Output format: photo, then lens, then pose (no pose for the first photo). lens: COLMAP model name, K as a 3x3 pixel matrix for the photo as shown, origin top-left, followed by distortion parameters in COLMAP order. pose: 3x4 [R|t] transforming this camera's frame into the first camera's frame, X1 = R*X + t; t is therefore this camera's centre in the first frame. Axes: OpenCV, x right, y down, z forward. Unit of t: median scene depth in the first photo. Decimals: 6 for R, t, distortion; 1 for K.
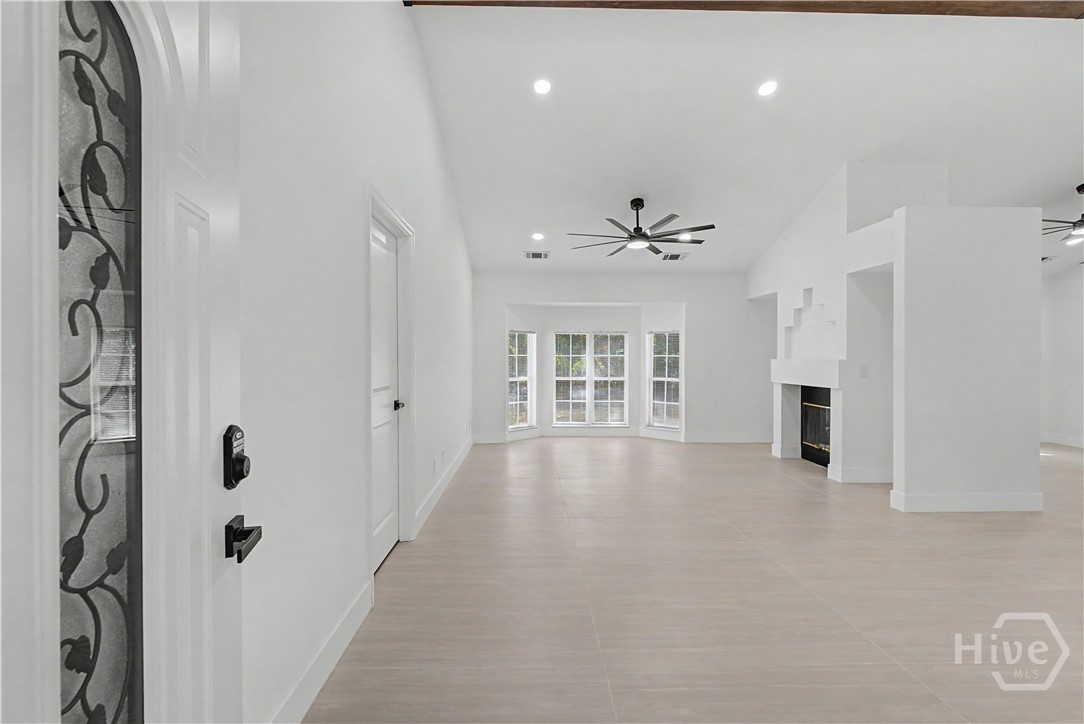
lens RADIAL K [[489.4, 0, 541.0], [0, 489.4, 356.4], [0, 0, 1]] dist [-0.013155, 0.000146]
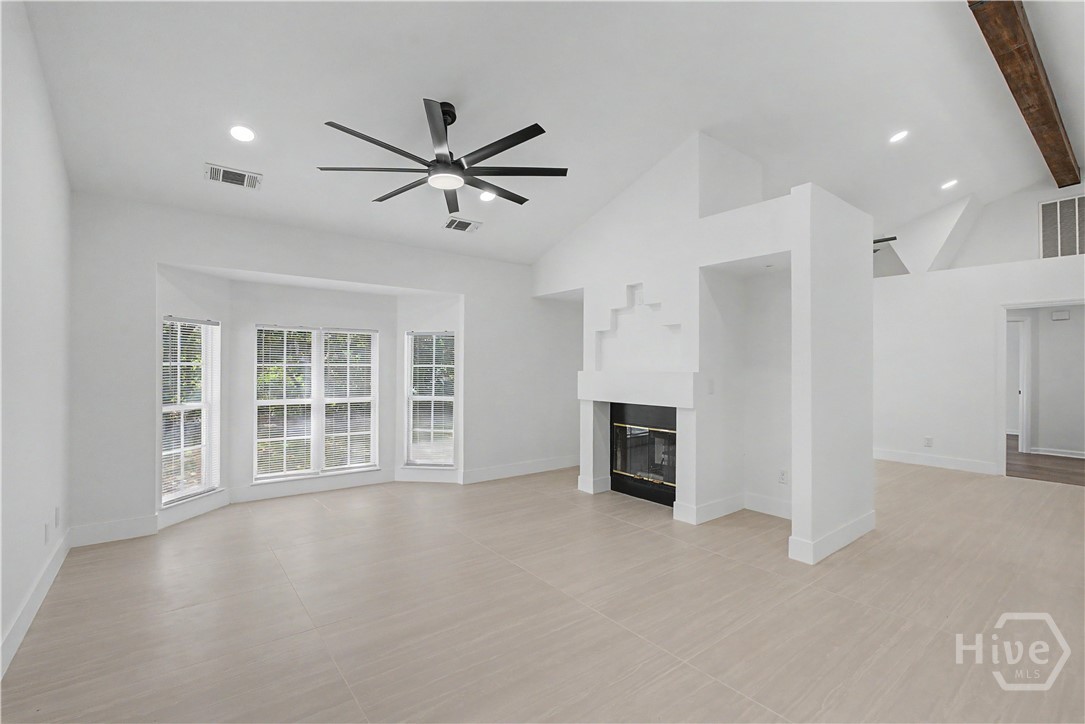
lens RADIAL K [[483.4, 0, 537.3], [0, 483.4, 365.1], [0, 0, 1]] dist [-0.014159, 0.000171]
pose [[0.805920, 0.006315, 0.591991, -0.044989], [-0.005644, 0.999980, -0.002984, -0.000983], [-0.591998, -0.000936, 0.805939, 0.337998]]
